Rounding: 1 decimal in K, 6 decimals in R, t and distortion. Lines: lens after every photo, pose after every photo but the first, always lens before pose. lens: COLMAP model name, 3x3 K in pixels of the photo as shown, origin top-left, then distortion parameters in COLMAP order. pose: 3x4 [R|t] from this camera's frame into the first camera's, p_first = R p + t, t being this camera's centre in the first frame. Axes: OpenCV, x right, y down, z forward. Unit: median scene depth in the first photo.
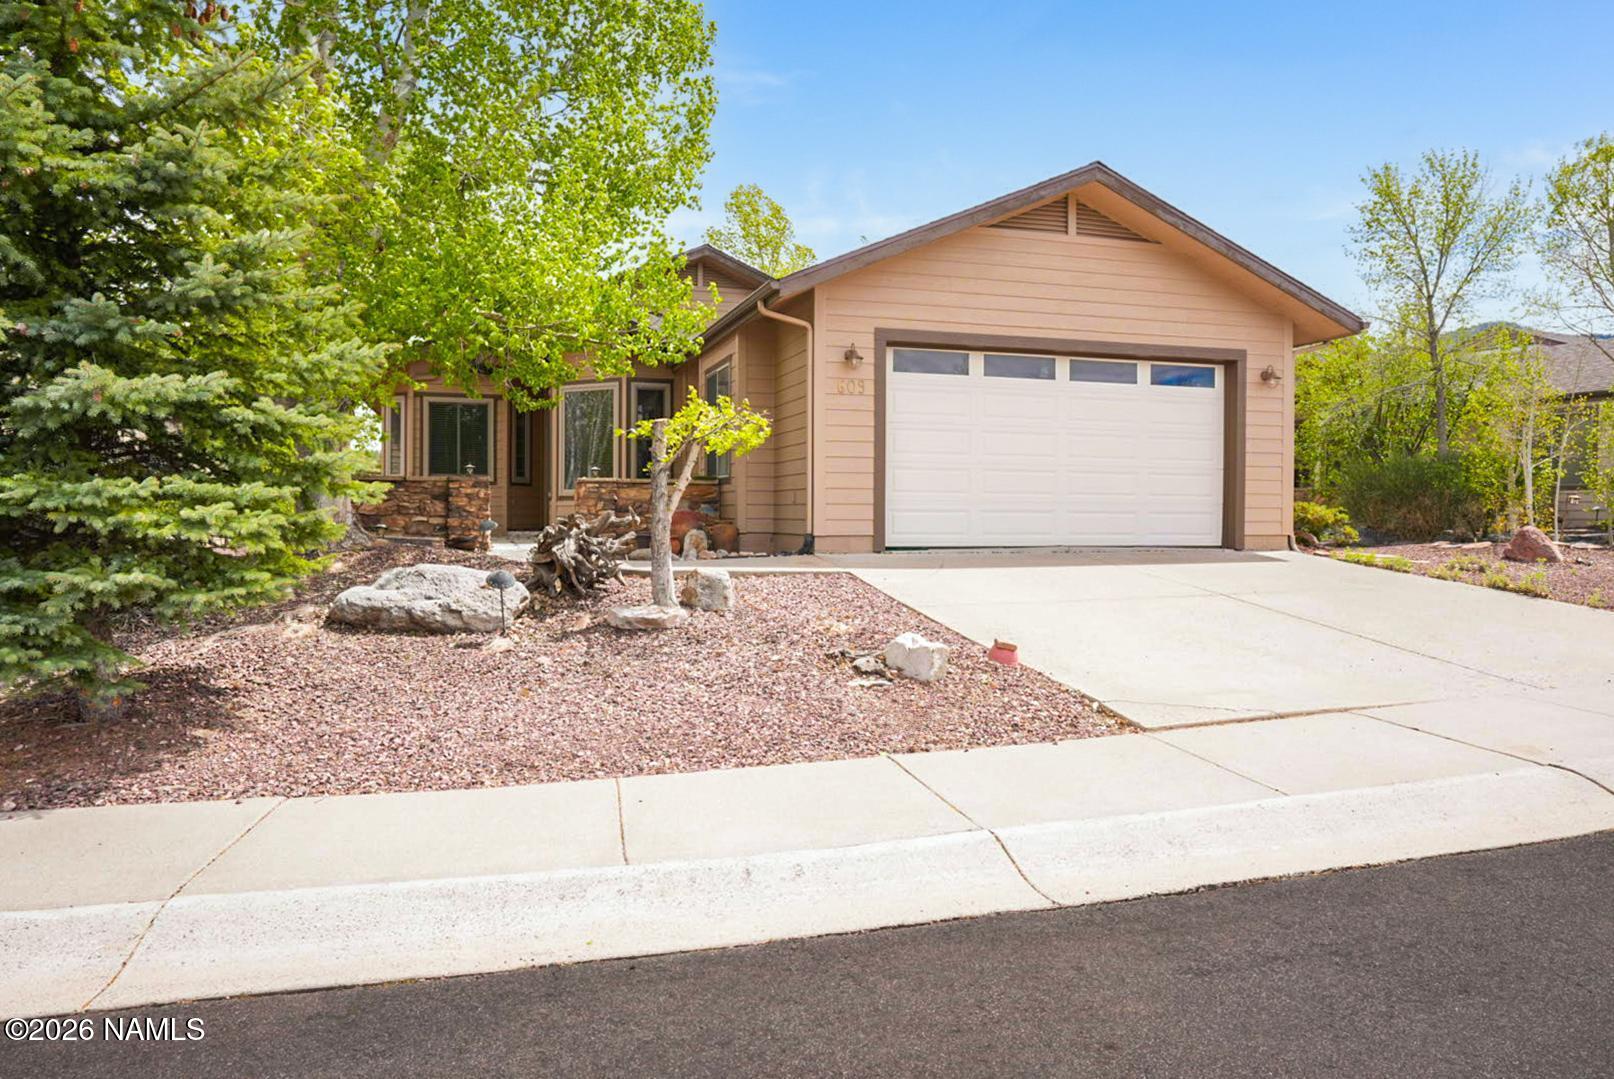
lens RADIAL K [[1048.6, 0, 793.5], [0, 1048.6, 536.2], [0, 0, 1]] dist [-0.001743, 0.010052]
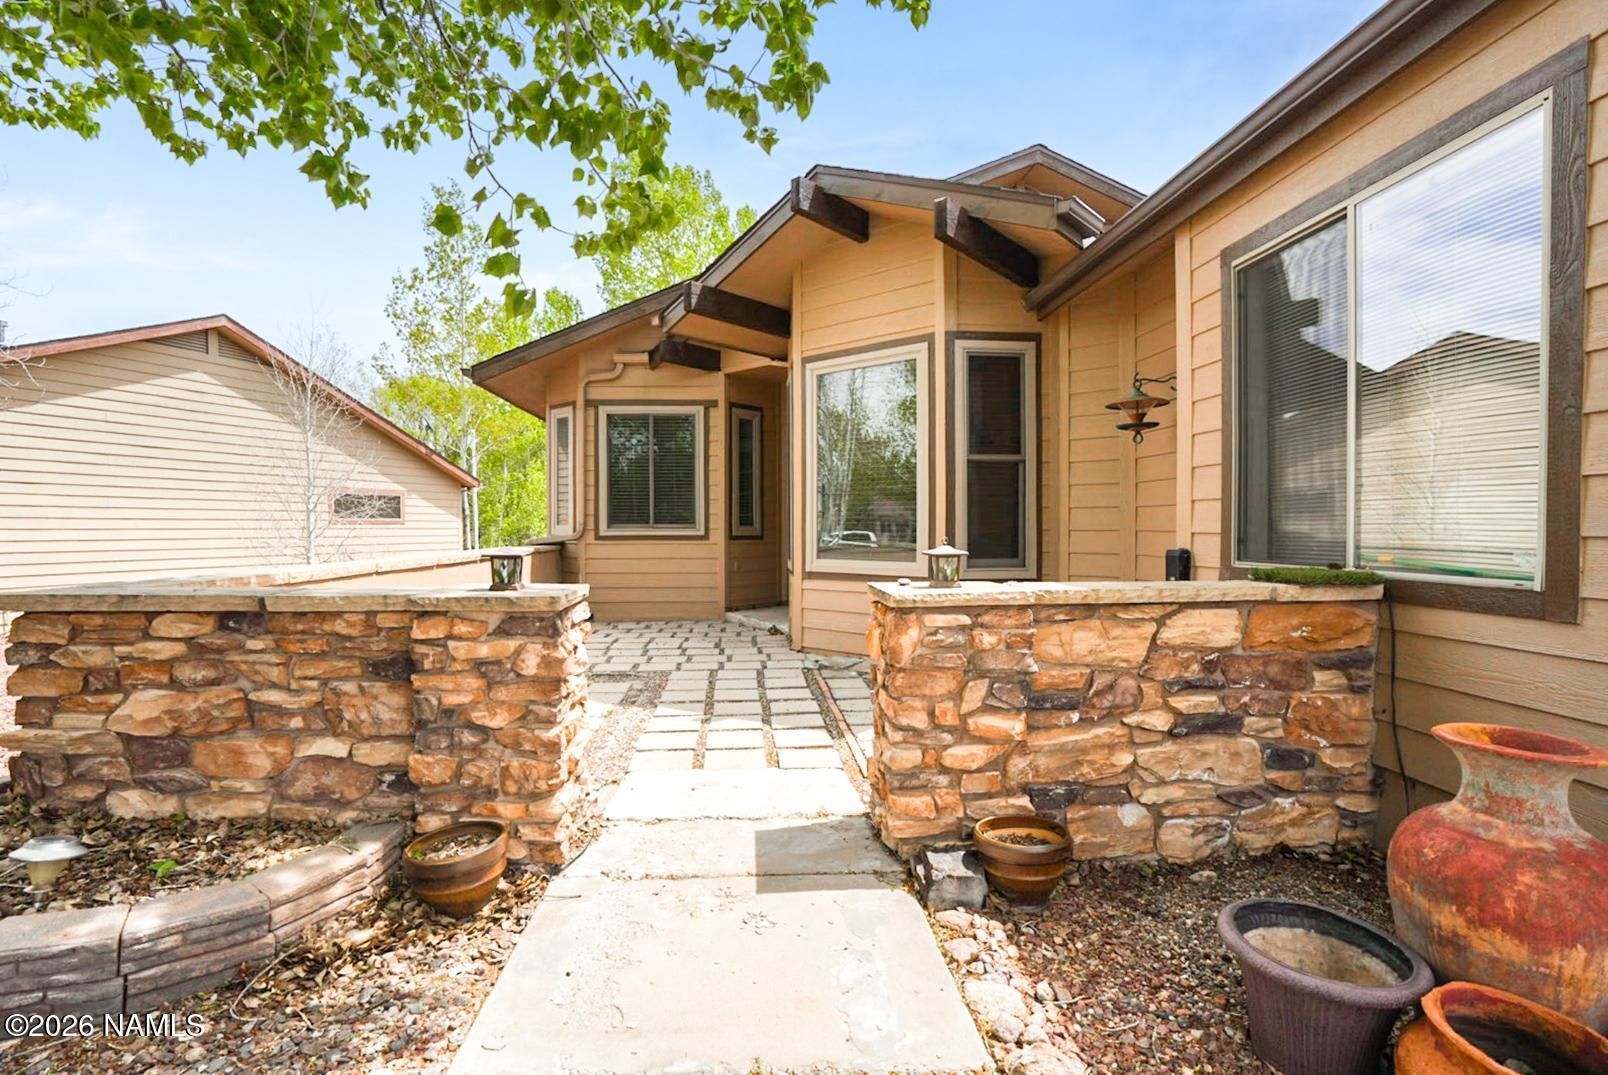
lens RADIAL K [[757.5, 0, 797.4], [0, 757.5, 540.0], [0, 0, 1]] dist [-0.065860, 0.026125]
pose [[0.976012, -0.001747, -0.217708, -0.194977], [0.000592, 0.999985, -0.005372, -0.070266], [0.217714, 0.005114, 0.975999, 0.844283]]
